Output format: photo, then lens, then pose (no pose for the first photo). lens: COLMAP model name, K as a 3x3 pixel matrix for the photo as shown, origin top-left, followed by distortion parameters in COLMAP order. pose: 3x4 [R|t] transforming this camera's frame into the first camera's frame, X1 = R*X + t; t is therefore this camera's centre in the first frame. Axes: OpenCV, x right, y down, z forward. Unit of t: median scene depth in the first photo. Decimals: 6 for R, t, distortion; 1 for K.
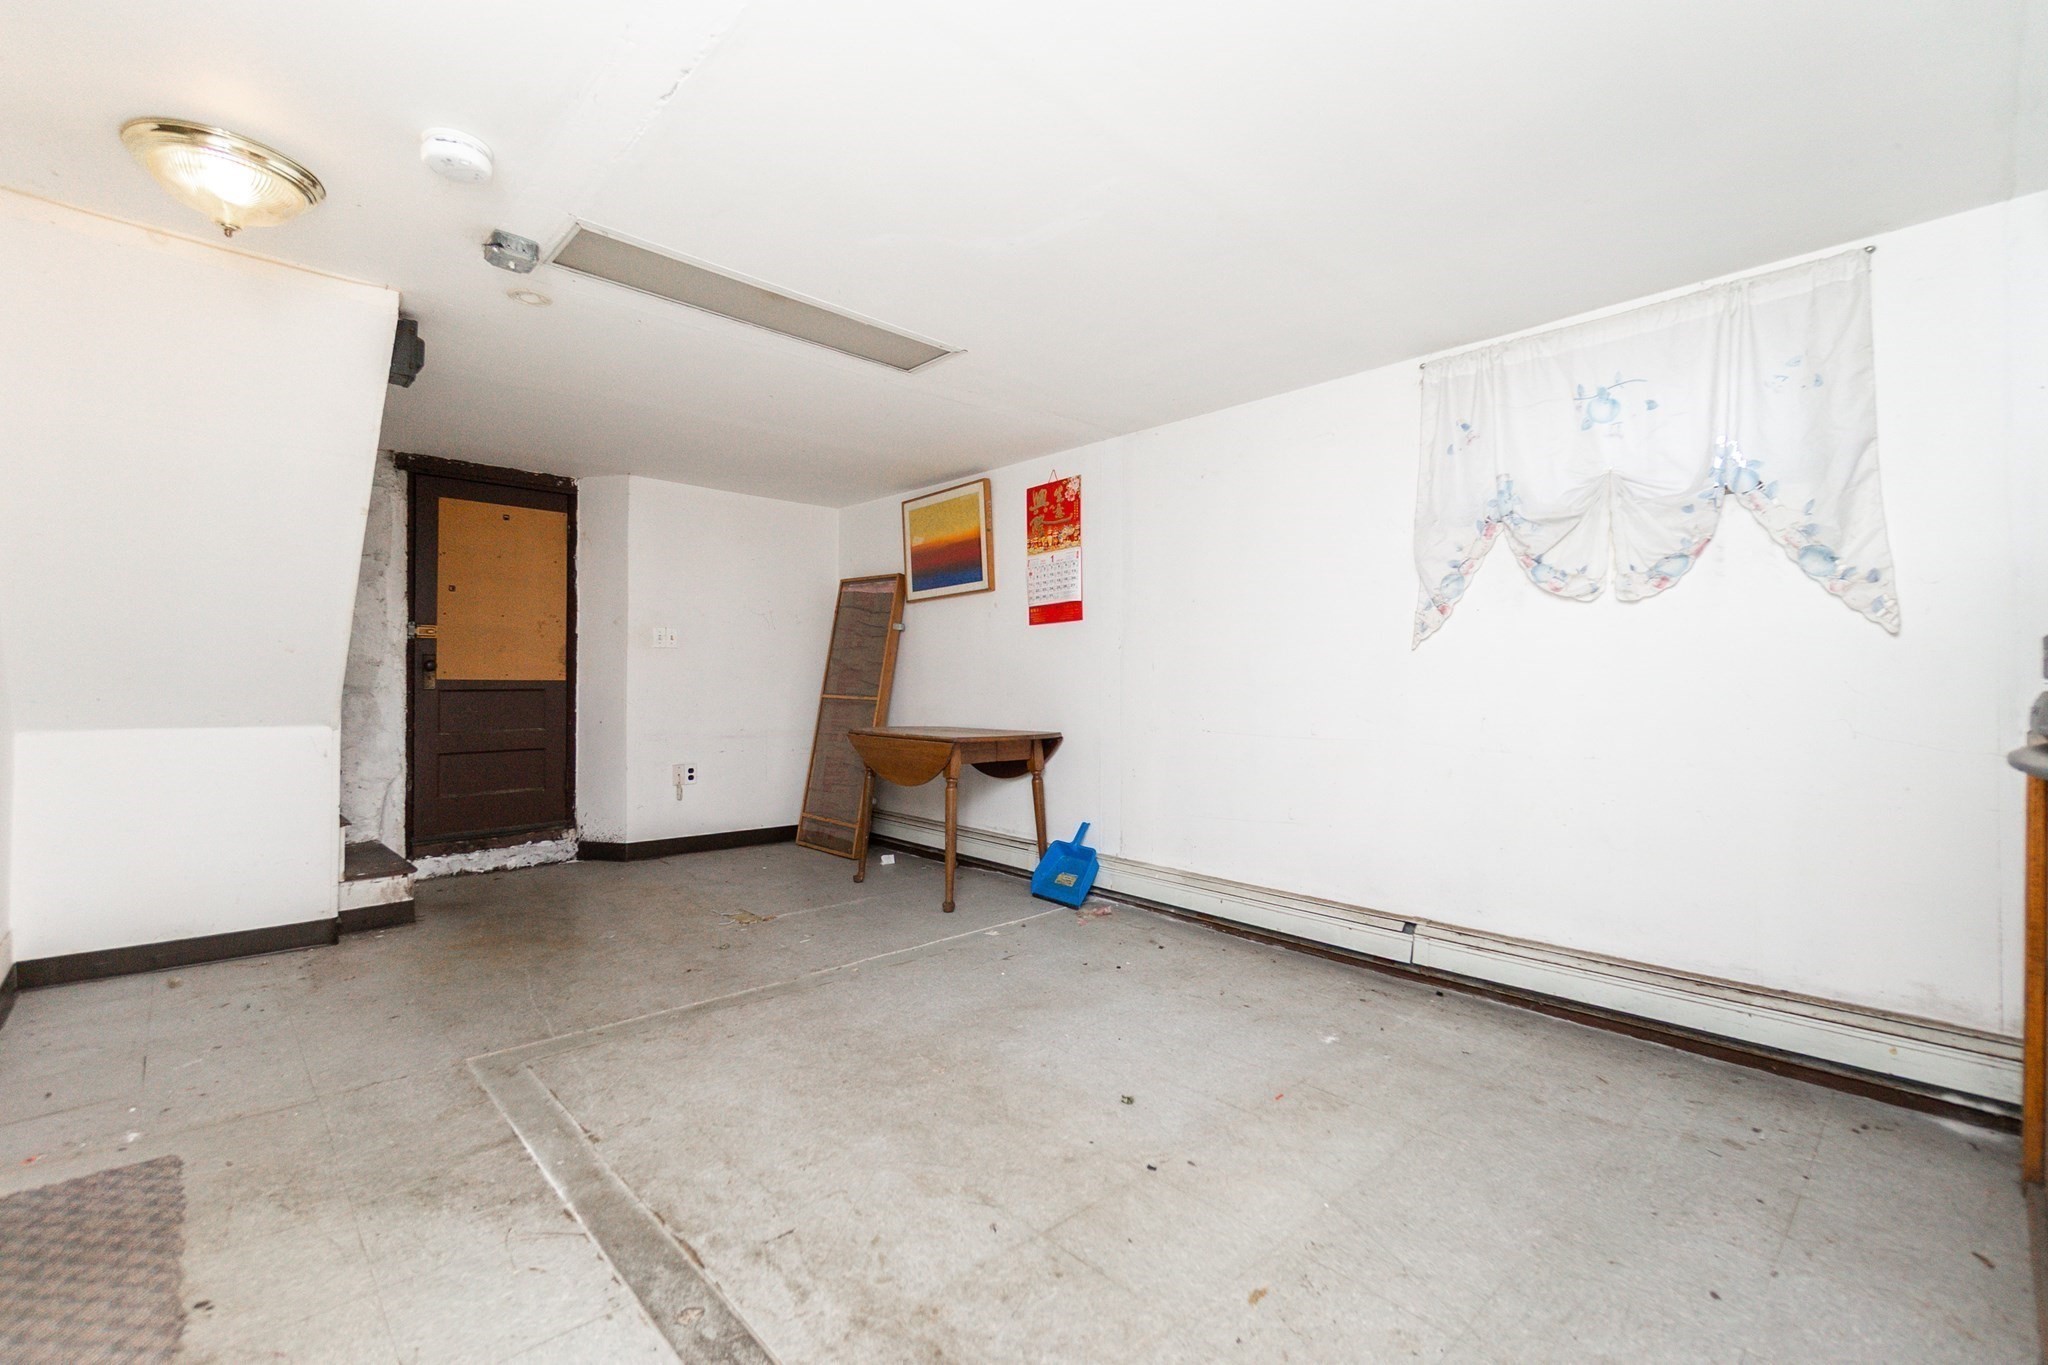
lens RADIAL K [[904.5, 0, 995.7], [0, 904.5, 680.4], [0, 0, 1]] dist [-0.004029, -0.000666]
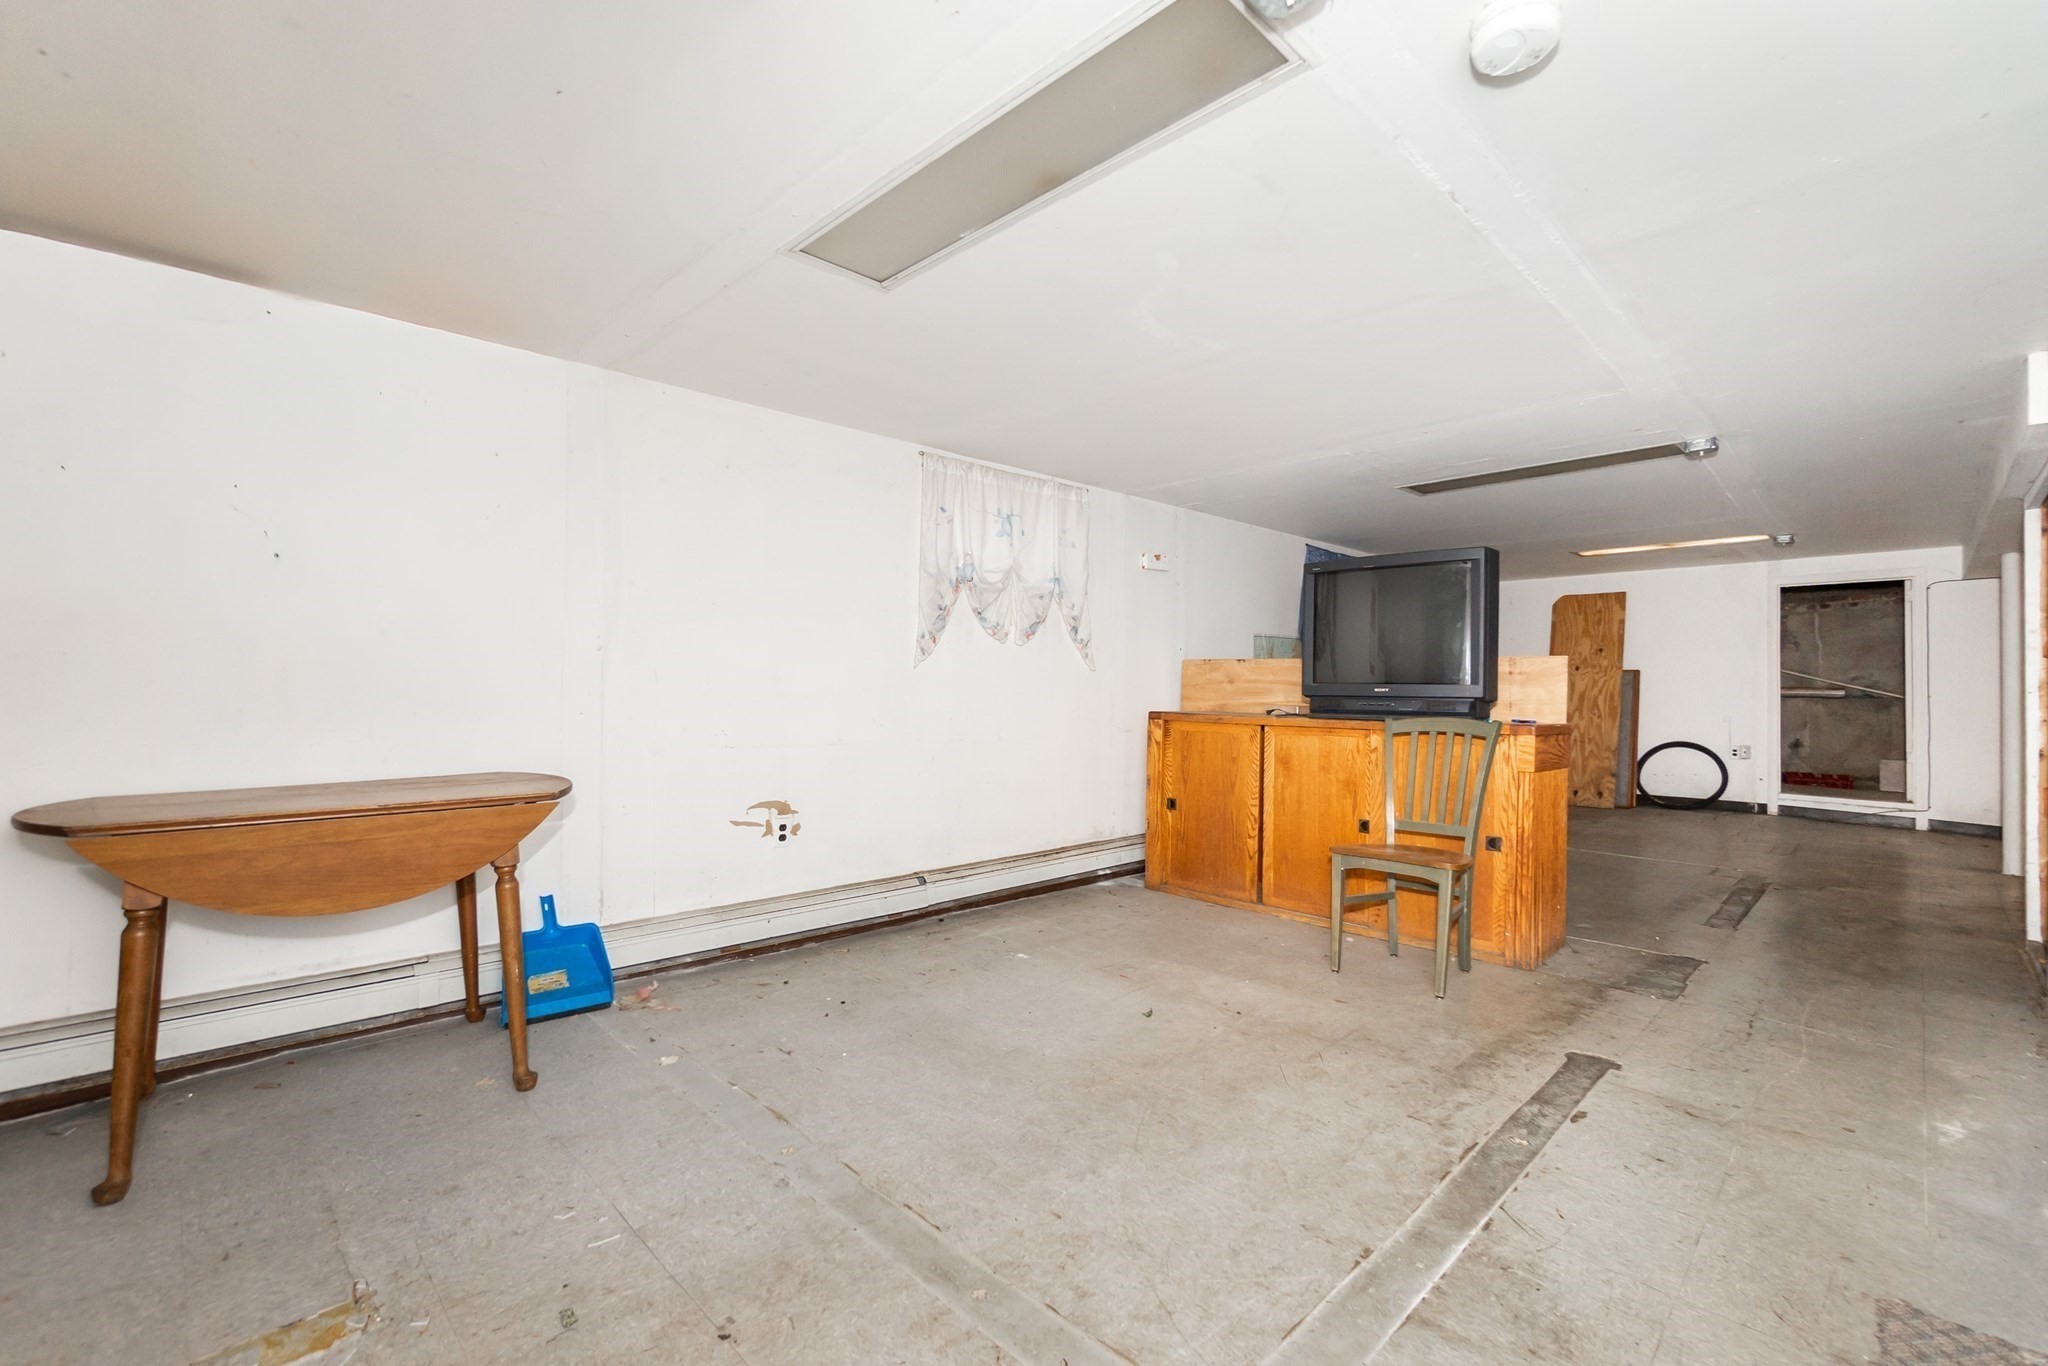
lens RADIAL K [[899.3, 0, 1031.9], [0, 899.3, 679.9], [0, 0, 1]] dist [-0.005144, -0.000291]
pose [[-0.063555, 0.000719, 0.997978, -0.969898], [-0.010145, 0.999948, -0.001366, -0.018778], [-0.997927, -0.010211, -0.063544, 1.052414]]
